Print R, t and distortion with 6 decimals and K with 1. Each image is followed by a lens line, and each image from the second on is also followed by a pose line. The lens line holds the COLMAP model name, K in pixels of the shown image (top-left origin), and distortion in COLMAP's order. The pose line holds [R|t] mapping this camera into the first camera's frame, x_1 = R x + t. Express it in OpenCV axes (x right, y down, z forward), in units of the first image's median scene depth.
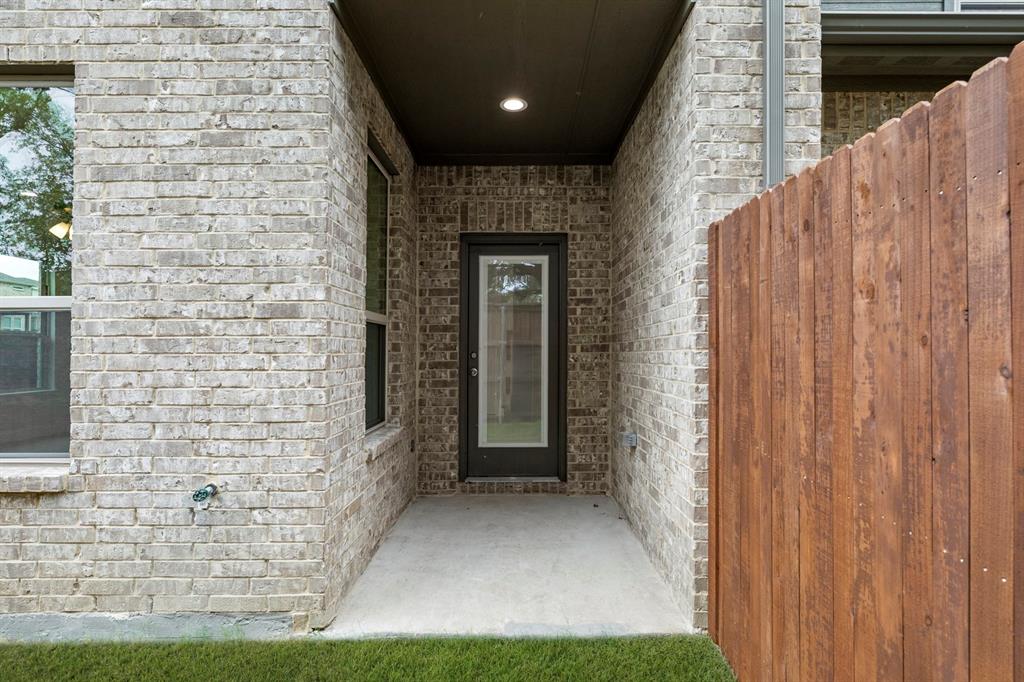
lens RADIAL K [[535.1, 0, 515.4], [0, 535.1, 349.0], [0, 0, 1]] dist [-0.005453, -0.000750]
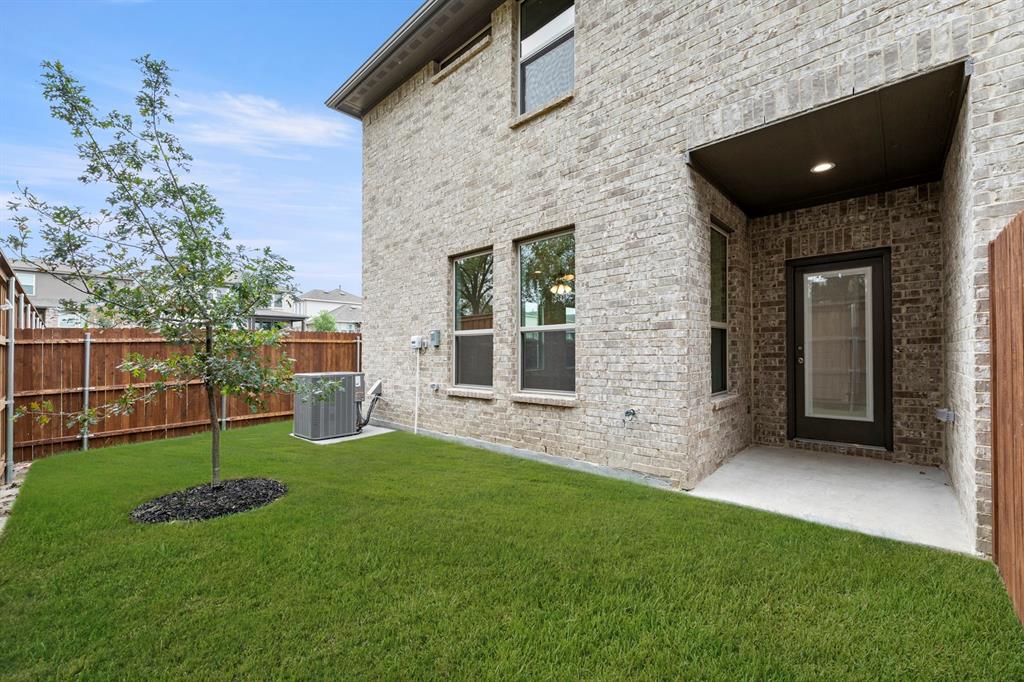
lens RADIAL K [[402.6, 0, 519.2], [0, 402.6, 348.5], [0, 0, 1]] dist [0.003178, 0.000624]
pose [[0.737606, -0.011521, -0.675133, 0.173264], [0.013868, 0.999902, -0.001911, 0.010058], [0.675089, -0.007953, 0.737694, -0.463328]]
